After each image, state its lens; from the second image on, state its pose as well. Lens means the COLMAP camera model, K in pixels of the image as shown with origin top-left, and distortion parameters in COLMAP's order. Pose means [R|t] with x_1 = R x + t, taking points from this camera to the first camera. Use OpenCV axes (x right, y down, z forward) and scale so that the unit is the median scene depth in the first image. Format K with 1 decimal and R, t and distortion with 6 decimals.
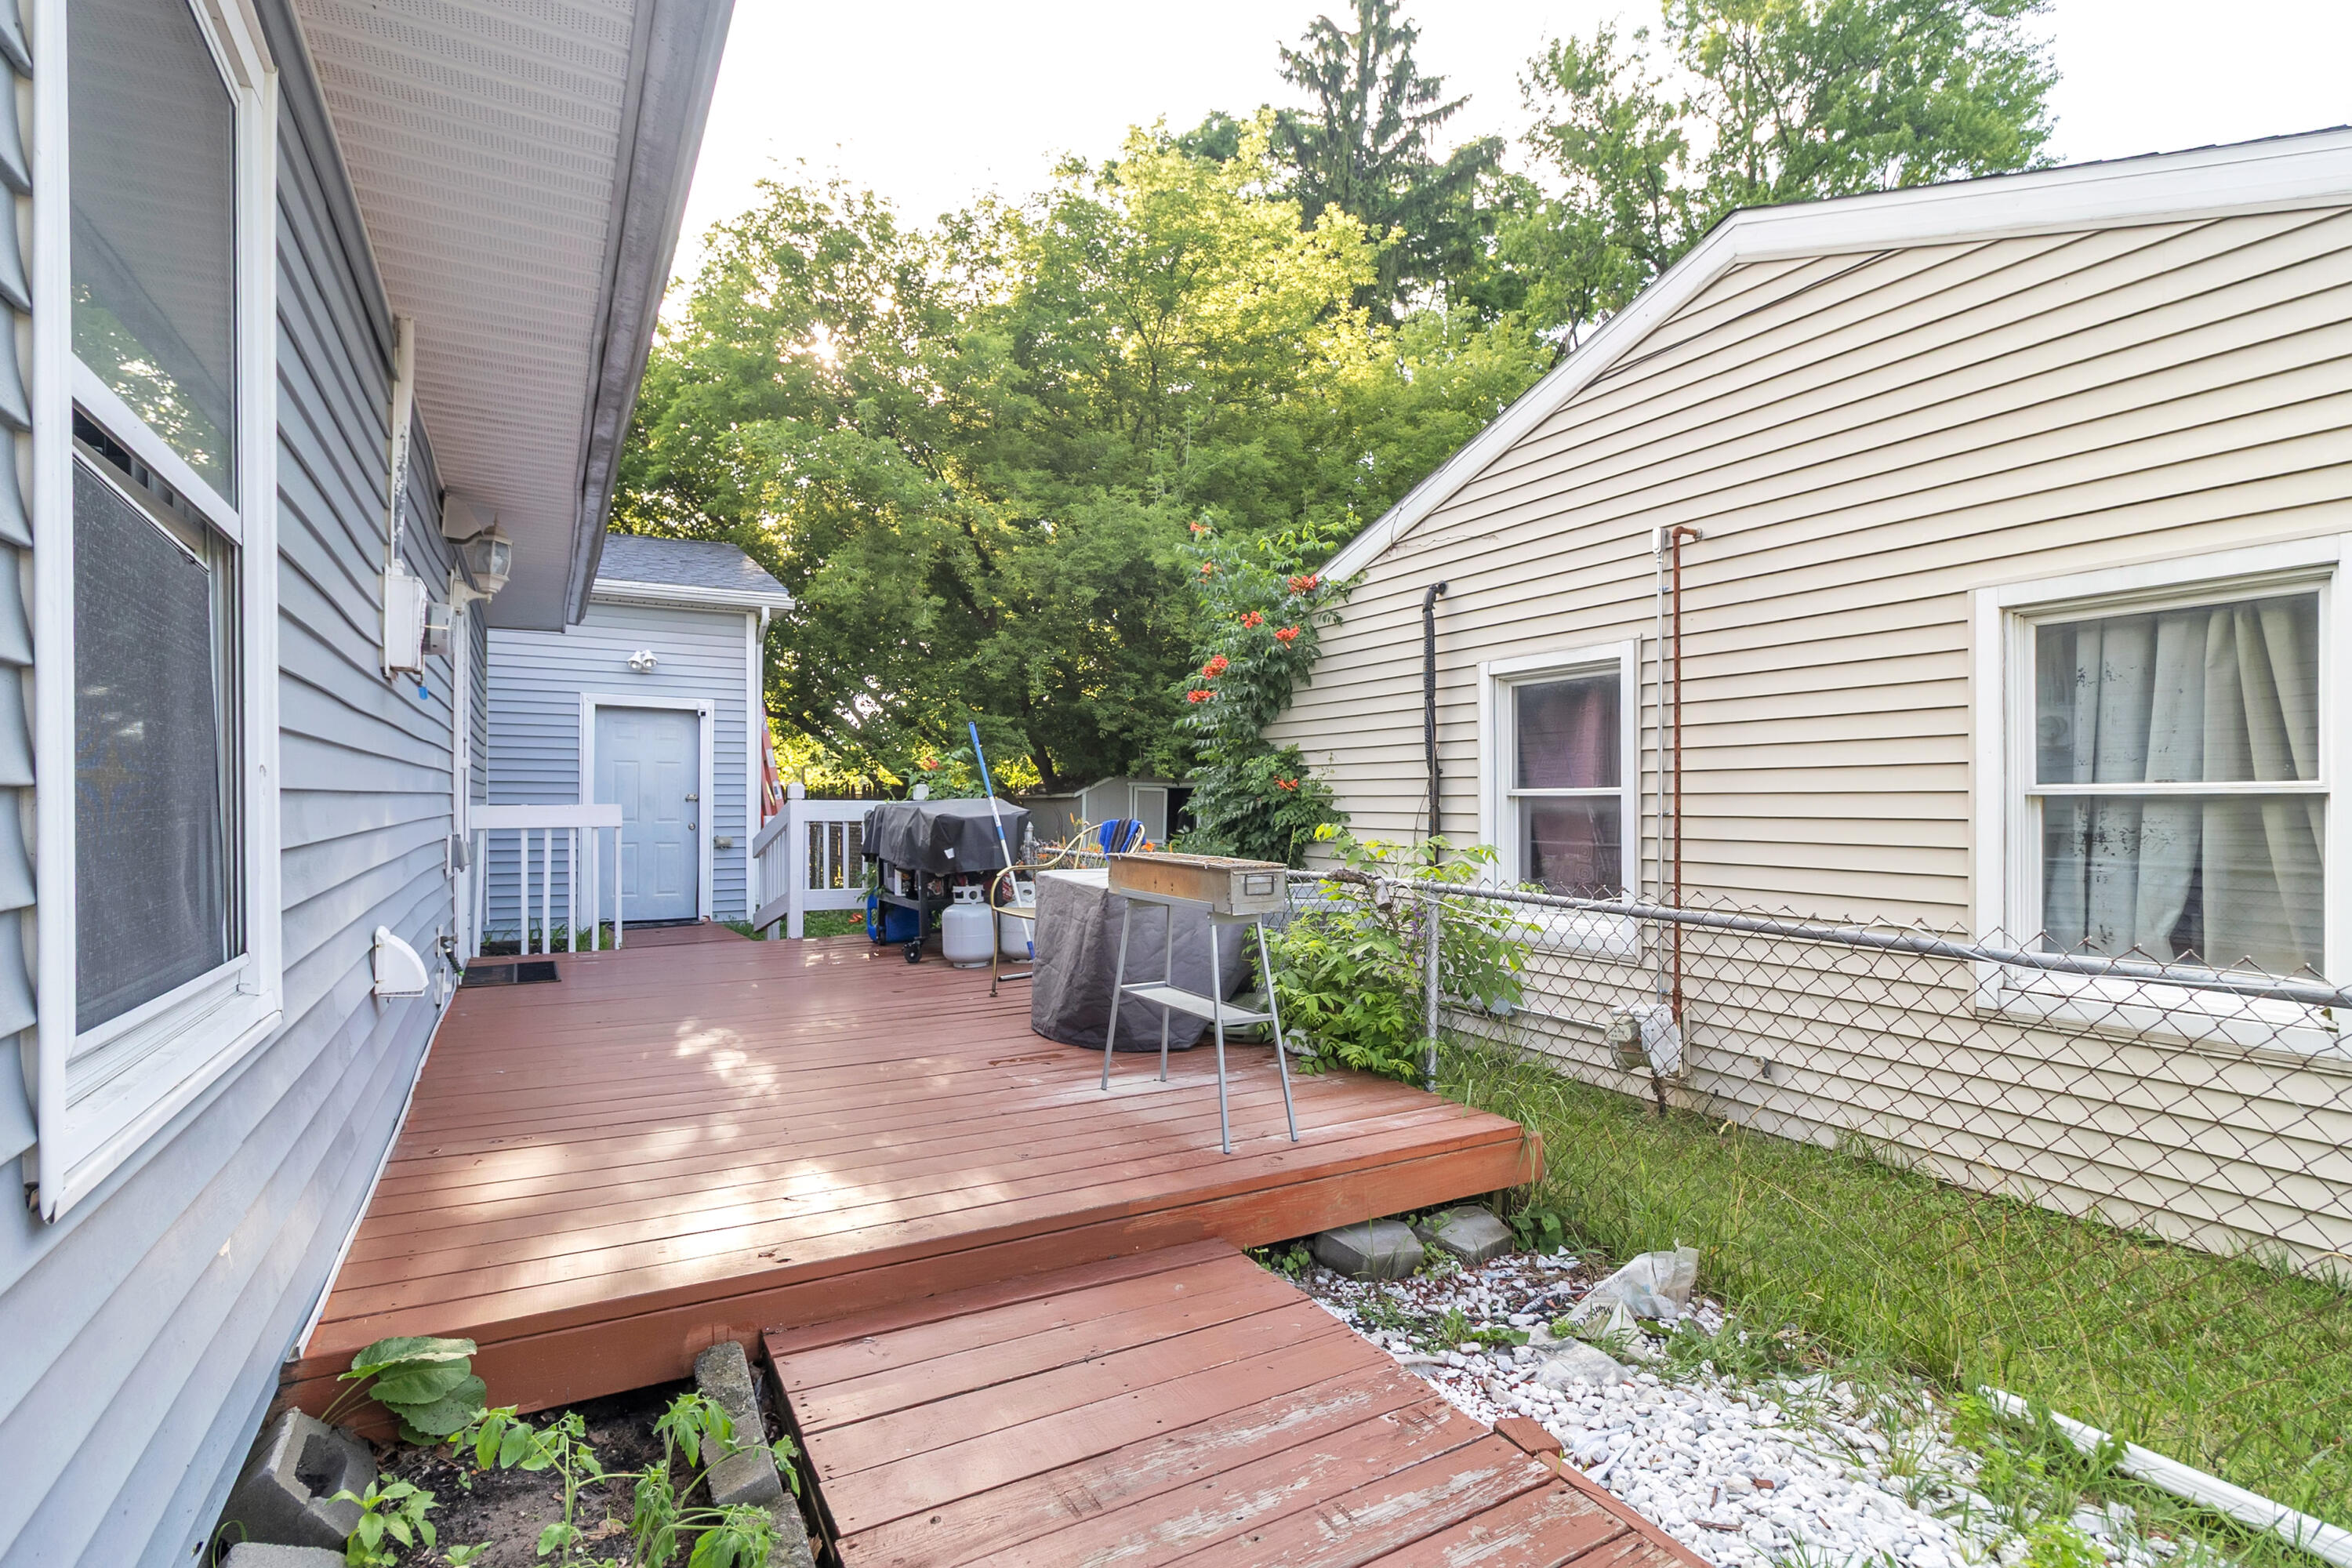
lens RADIAL K [[1108.5, 0, 1181.5], [0, 1108.5, 808.2], [0, 0, 1]] dist [-0.000064, 0.000415]
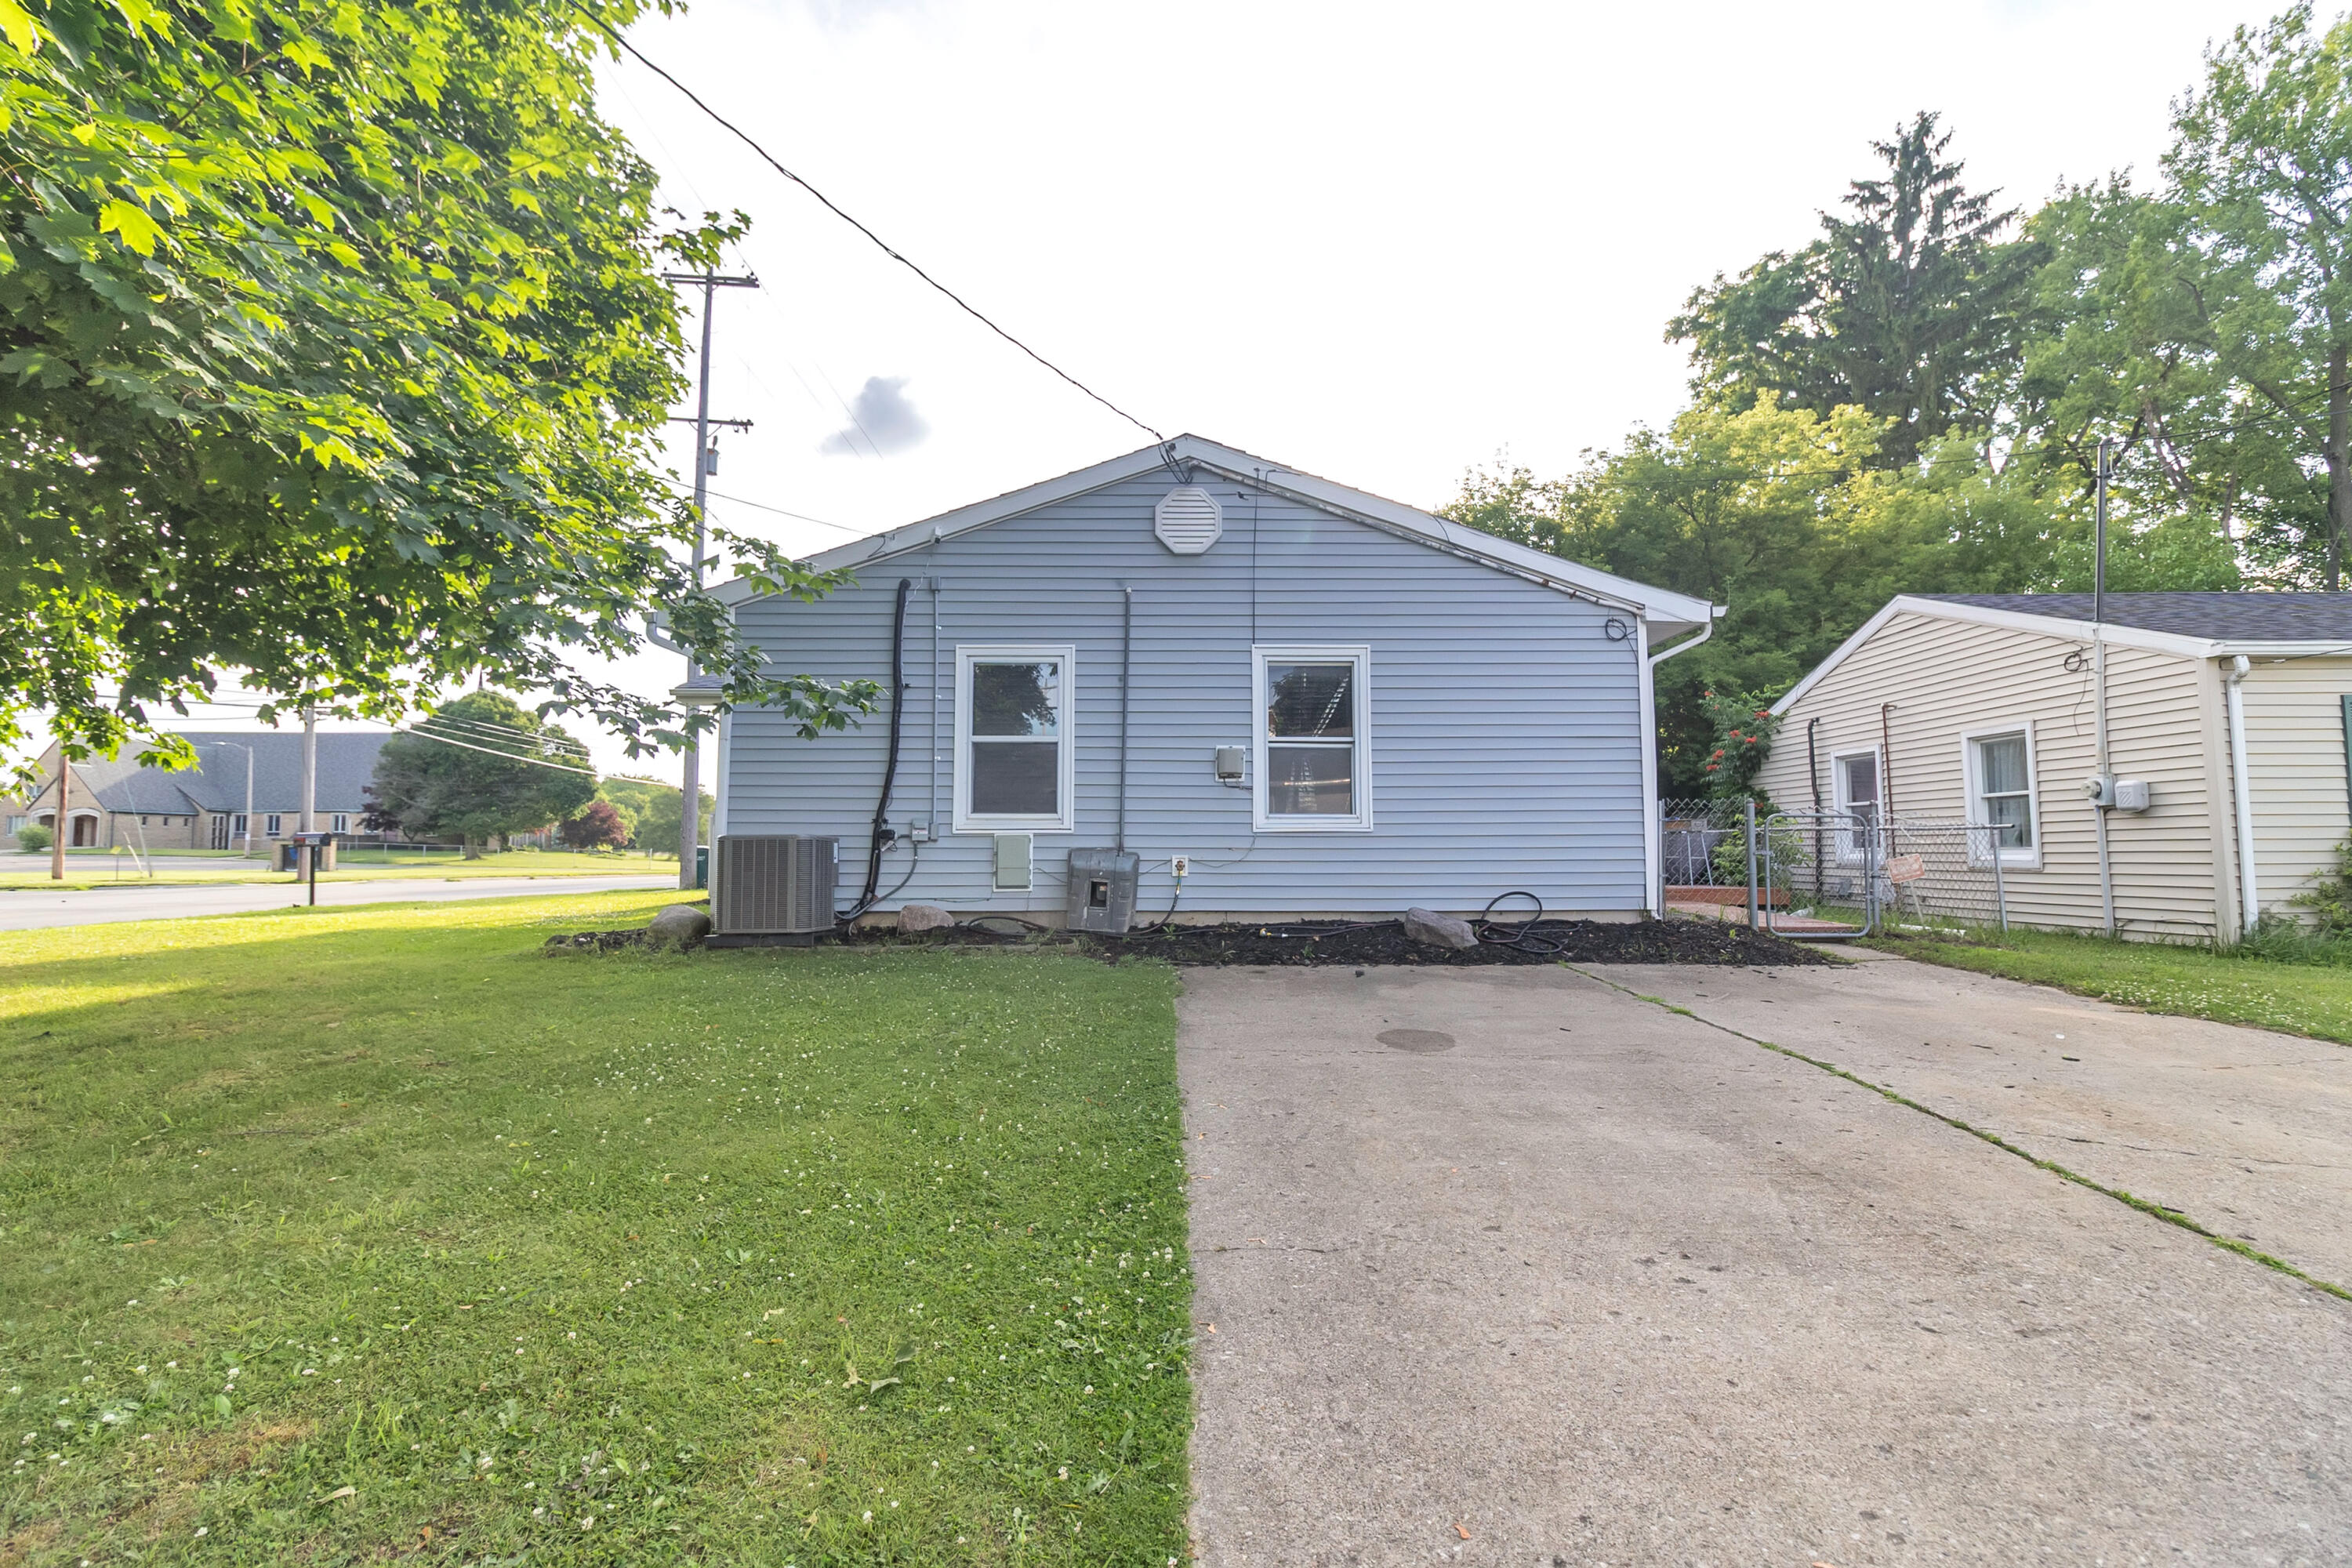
lens RADIAL K [[1108.5, 0, 1181.5], [0, 1108.5, 808.2], [0, 0, 1]] dist [-0.000064, 0.000415]
pose [[0.875020, -0.029726, -0.483172, 0.163803], [0.006776, 0.998767, -0.049177, 0.086108], [0.484039, 0.039757, 0.874143, -1.522490]]
